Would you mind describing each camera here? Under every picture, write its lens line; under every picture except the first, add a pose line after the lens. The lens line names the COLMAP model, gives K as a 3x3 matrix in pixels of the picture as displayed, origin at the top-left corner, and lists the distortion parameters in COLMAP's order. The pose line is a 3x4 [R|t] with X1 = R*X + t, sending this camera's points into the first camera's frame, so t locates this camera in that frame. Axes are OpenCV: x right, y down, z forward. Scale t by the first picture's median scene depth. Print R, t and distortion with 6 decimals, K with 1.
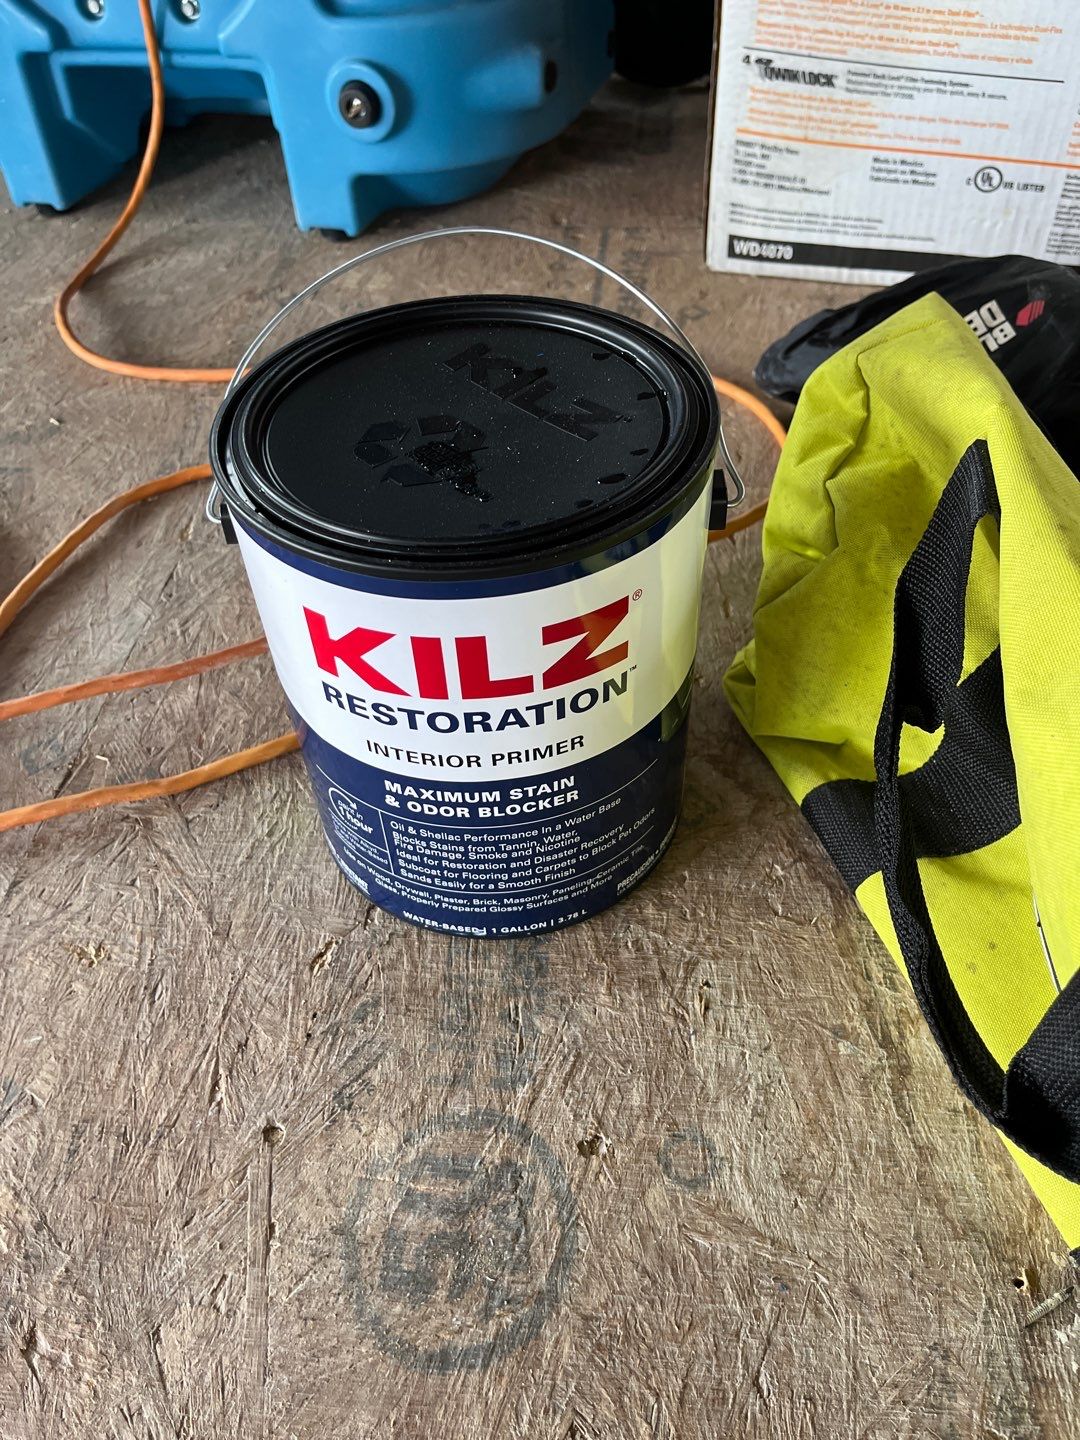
lens RADIAL K [[1084.7, 0, 547.6], [0, 1084.7, 725.4], [0, 0, 1]] dist [0.055504, -0.081015]
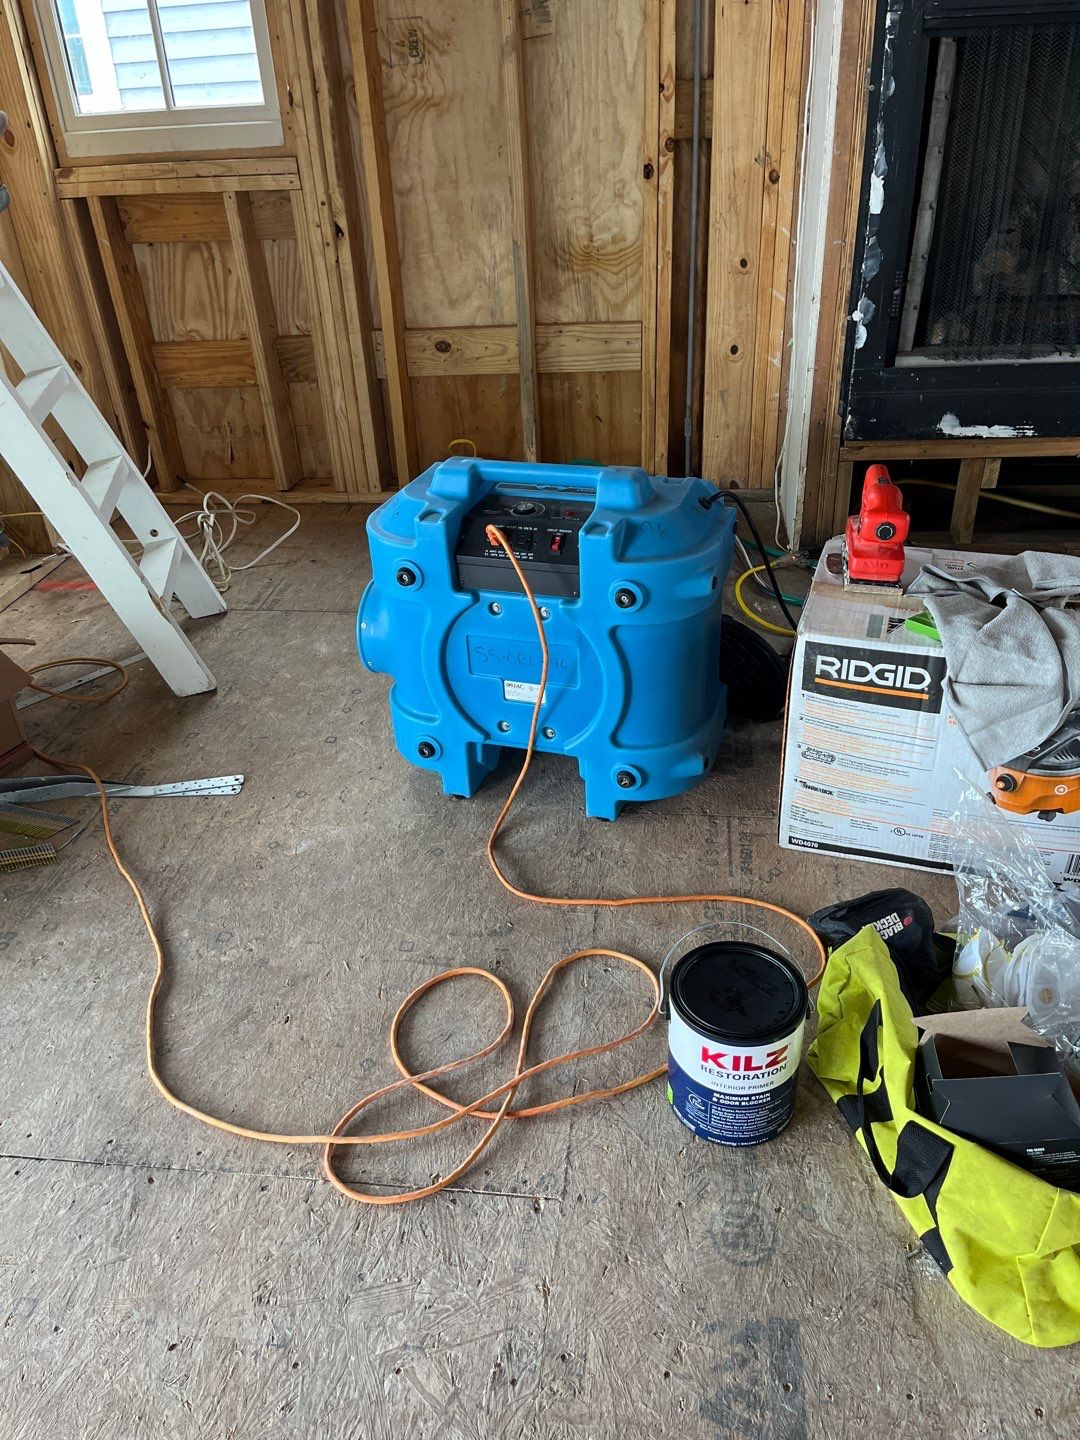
lens RADIAL K [[1084.7, 0, 531.8], [0, 1084.7, 726.5], [0, 0, 1]] dist [0.055504, -0.081015]
pose [[0.999416, 0.007278, -0.033400, -0.596208], [-0.015361, 0.968482, -0.248611, -0.198092], [0.030538, 0.248979, 0.968027, -2.555465]]
